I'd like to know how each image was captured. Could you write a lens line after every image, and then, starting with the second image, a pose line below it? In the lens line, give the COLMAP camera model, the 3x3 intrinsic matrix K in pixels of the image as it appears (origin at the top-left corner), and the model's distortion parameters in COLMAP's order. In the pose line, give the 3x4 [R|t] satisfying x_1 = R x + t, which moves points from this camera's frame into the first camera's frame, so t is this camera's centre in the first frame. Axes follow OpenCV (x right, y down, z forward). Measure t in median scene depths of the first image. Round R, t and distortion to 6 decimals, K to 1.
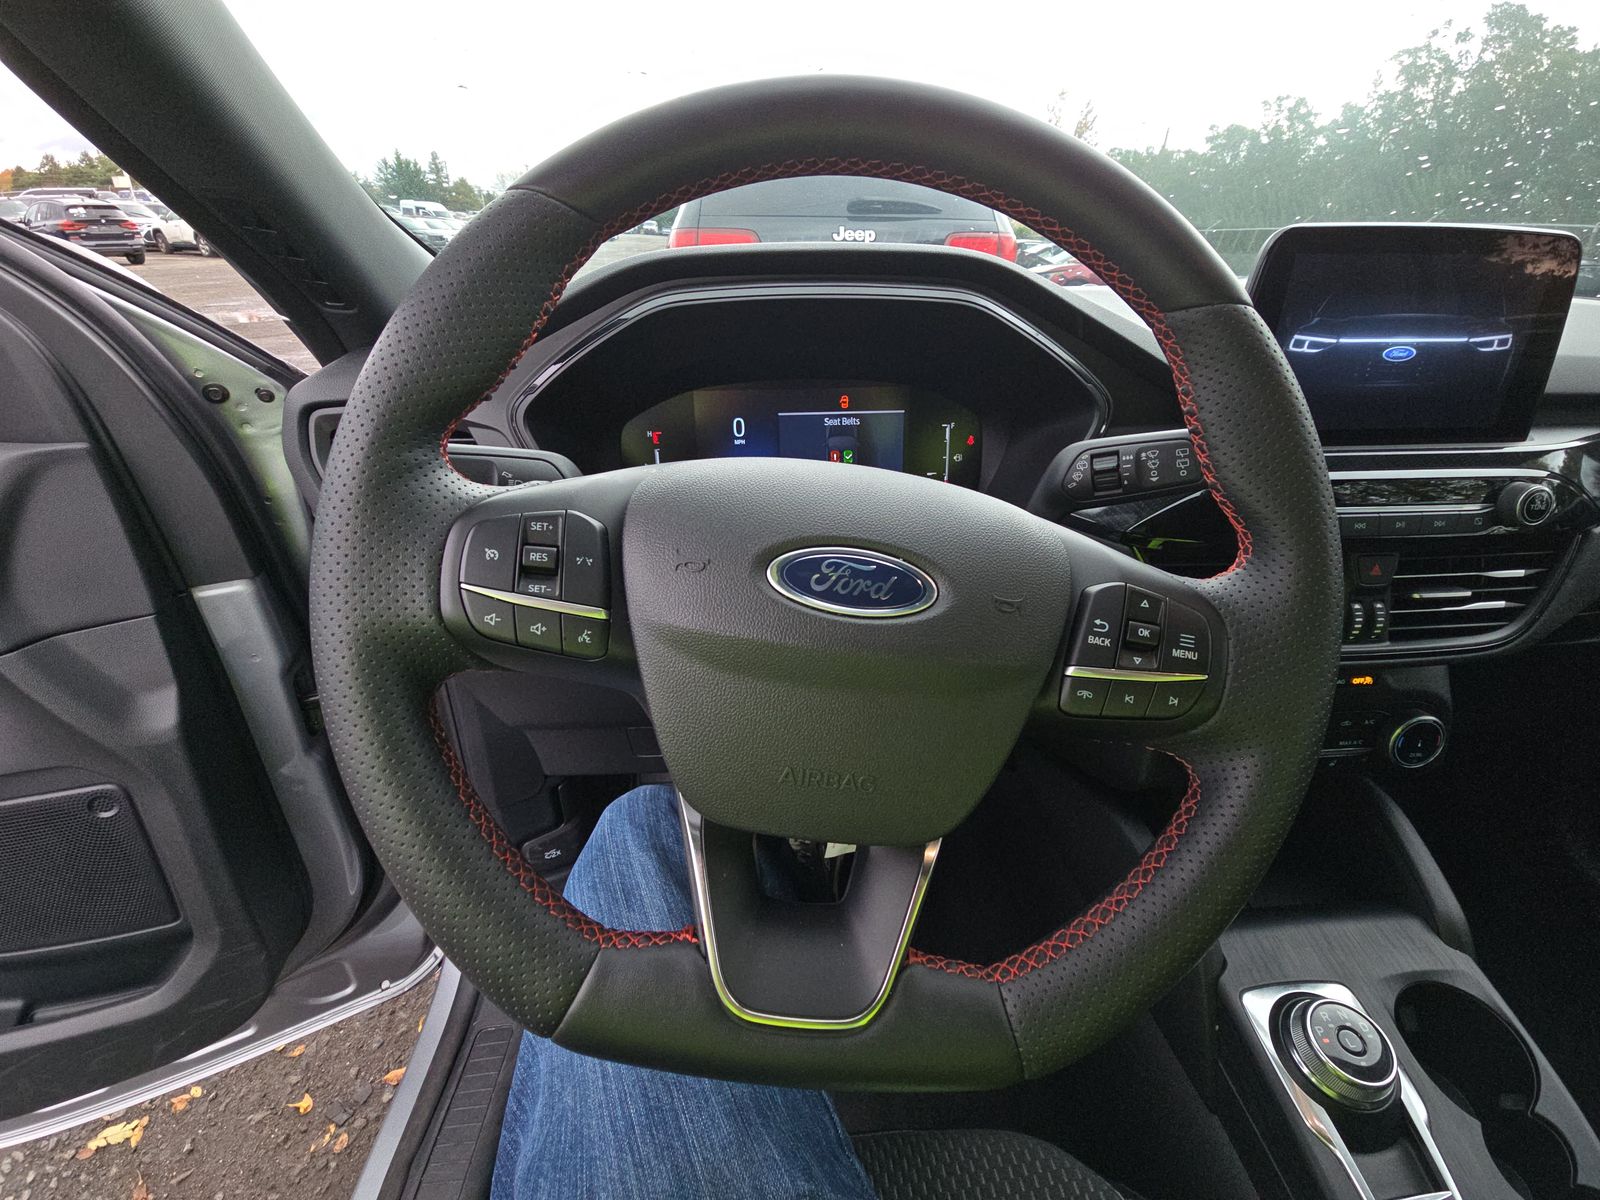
lens RADIAL K [[645.8, 0, 800.0], [0, 645.8, 600.0], [0, 0, 1]] dist [-0.005058, -0.000617]
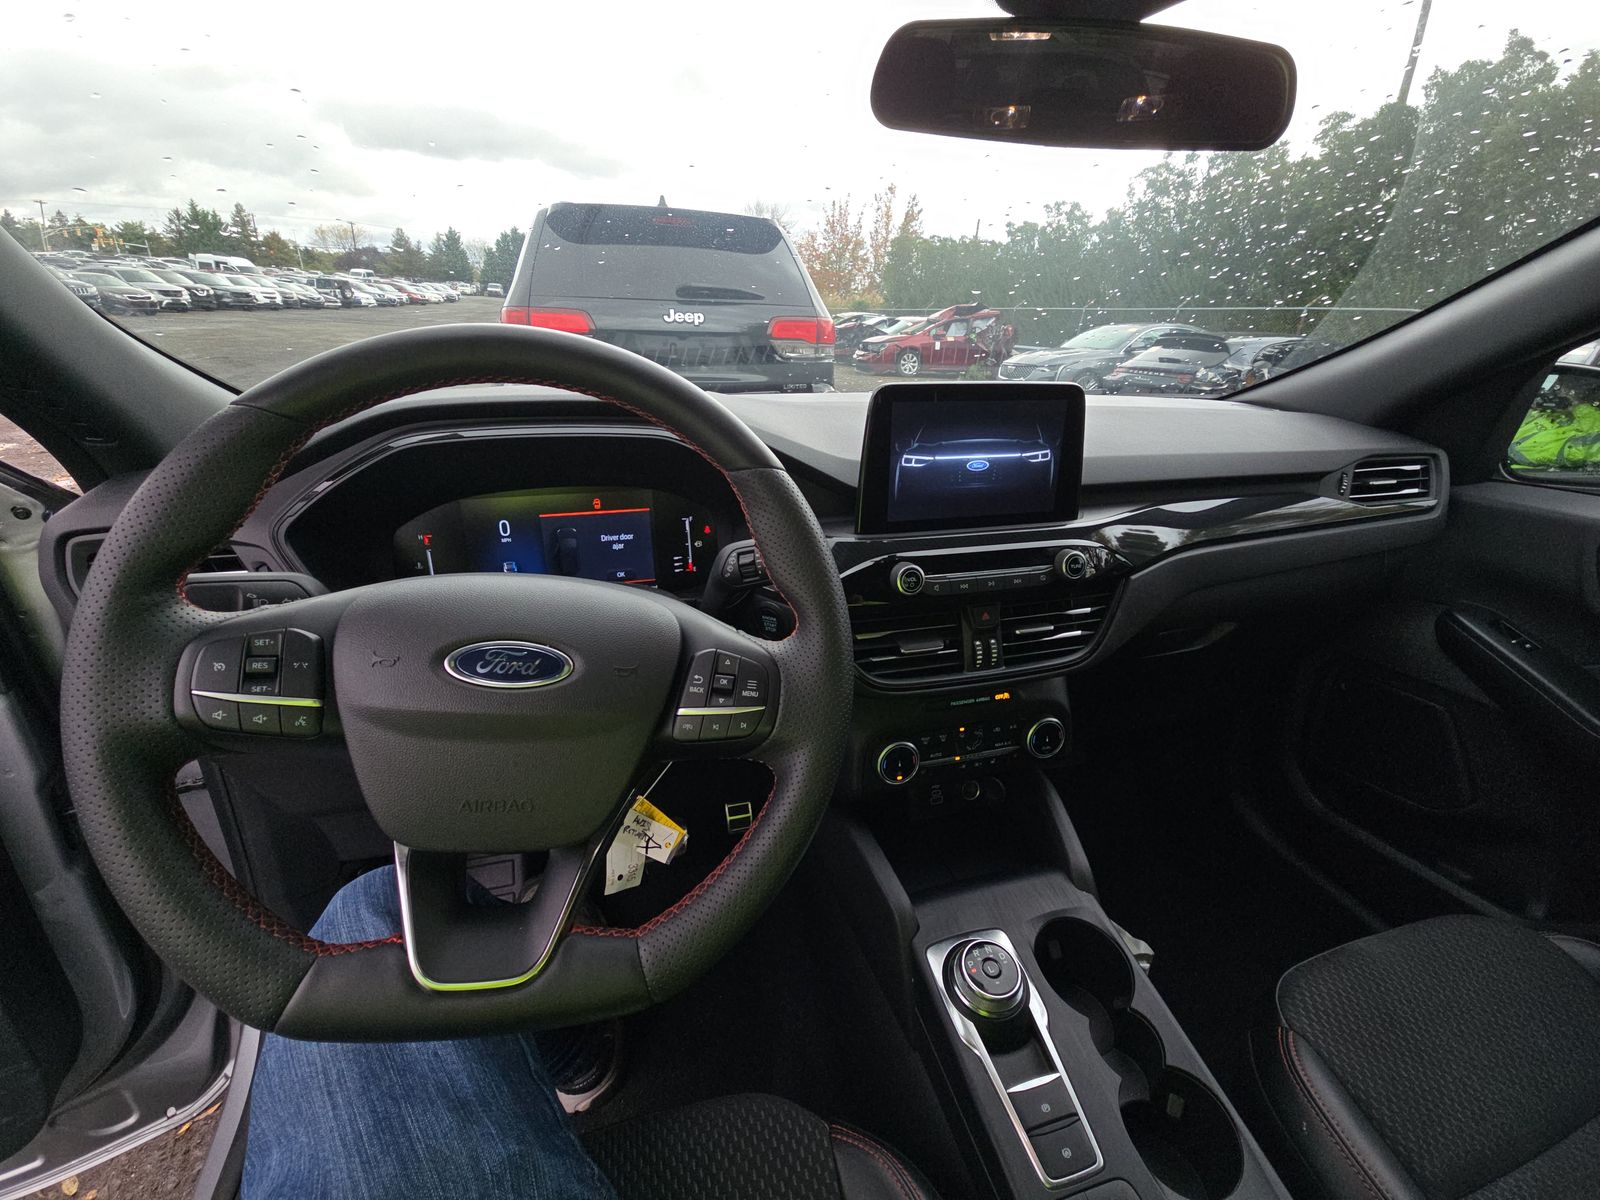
lens RADIAL K [[646.5, 0, 804.2], [0, 646.5, 600.0], [0, 0, 1]] dist [0.011673, -0.010686]
pose [[0.978545, -0.062270, 0.196399, 0.250370], [0.078614, 0.993962, -0.076545, -0.004928], [-0.190446, 0.090342, 0.977532, -0.309327]]
